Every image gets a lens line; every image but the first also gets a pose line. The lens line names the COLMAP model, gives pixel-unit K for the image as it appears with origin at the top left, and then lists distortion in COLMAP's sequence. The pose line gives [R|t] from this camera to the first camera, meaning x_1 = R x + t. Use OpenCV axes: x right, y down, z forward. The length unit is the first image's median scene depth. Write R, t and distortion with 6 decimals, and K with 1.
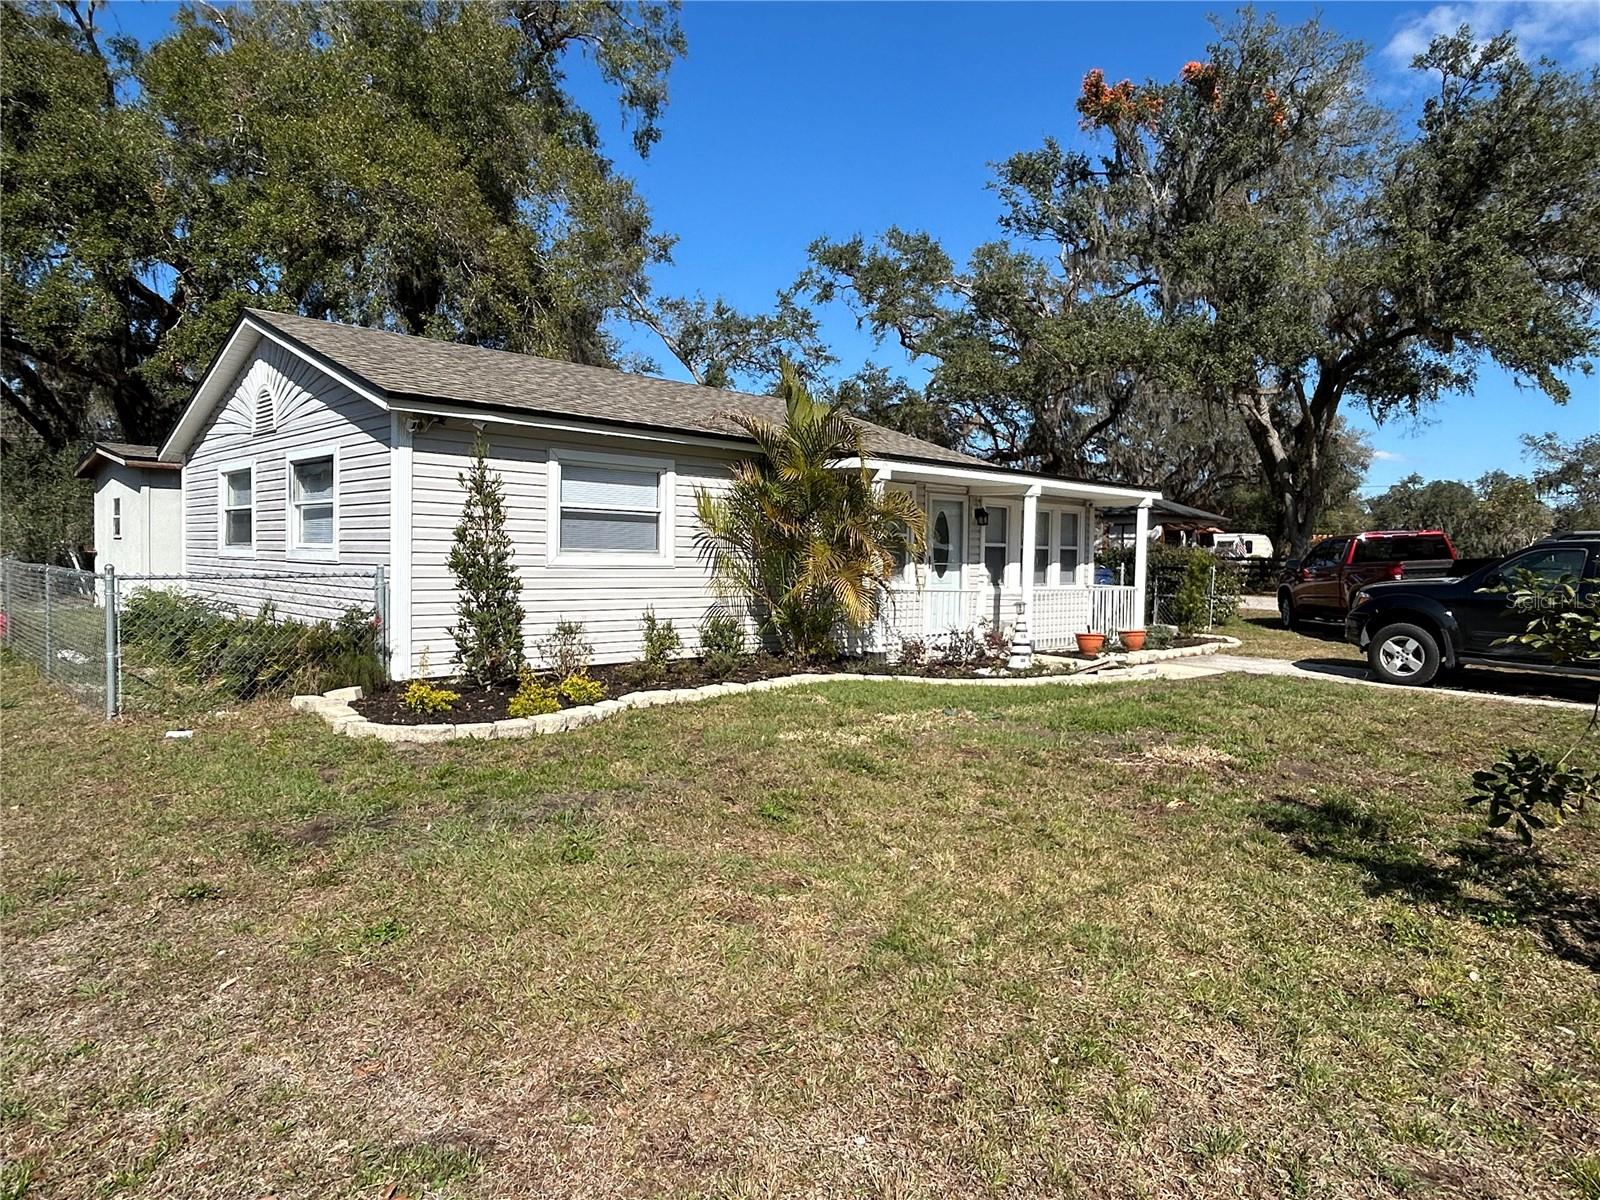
lens RADIAL K [[967.9, 0, 800.0], [0, 967.9, 600.0], [0, 0, 1]] dist [0.022362, -0.037380]
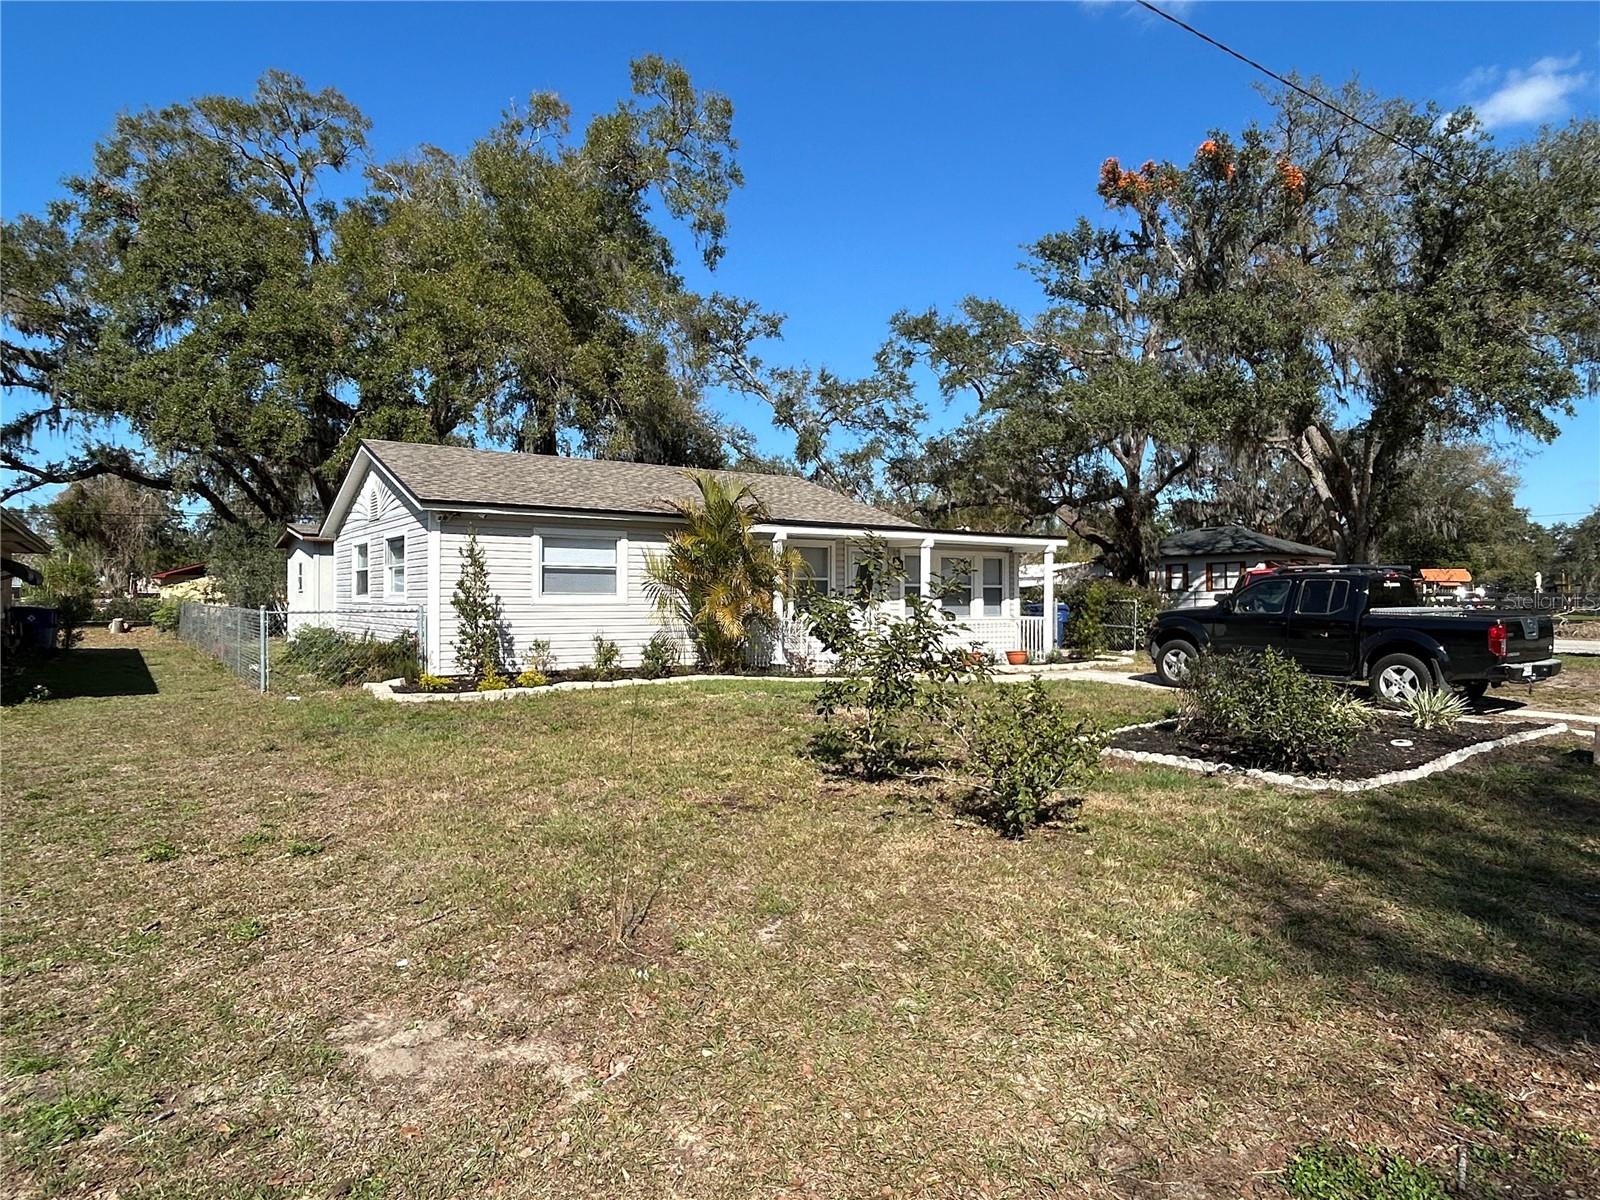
lens RADIAL K [[974.5, 0, 800.0], [0, 974.5, 600.0], [0, 0, 1]] dist [0.067971, -0.147479]
pose [[0.984245, -0.014907, -0.176183, 0.249524], [0.006636, 0.998852, -0.047437, 0.020158], [0.176687, 0.045521, 0.983214, -0.258571]]
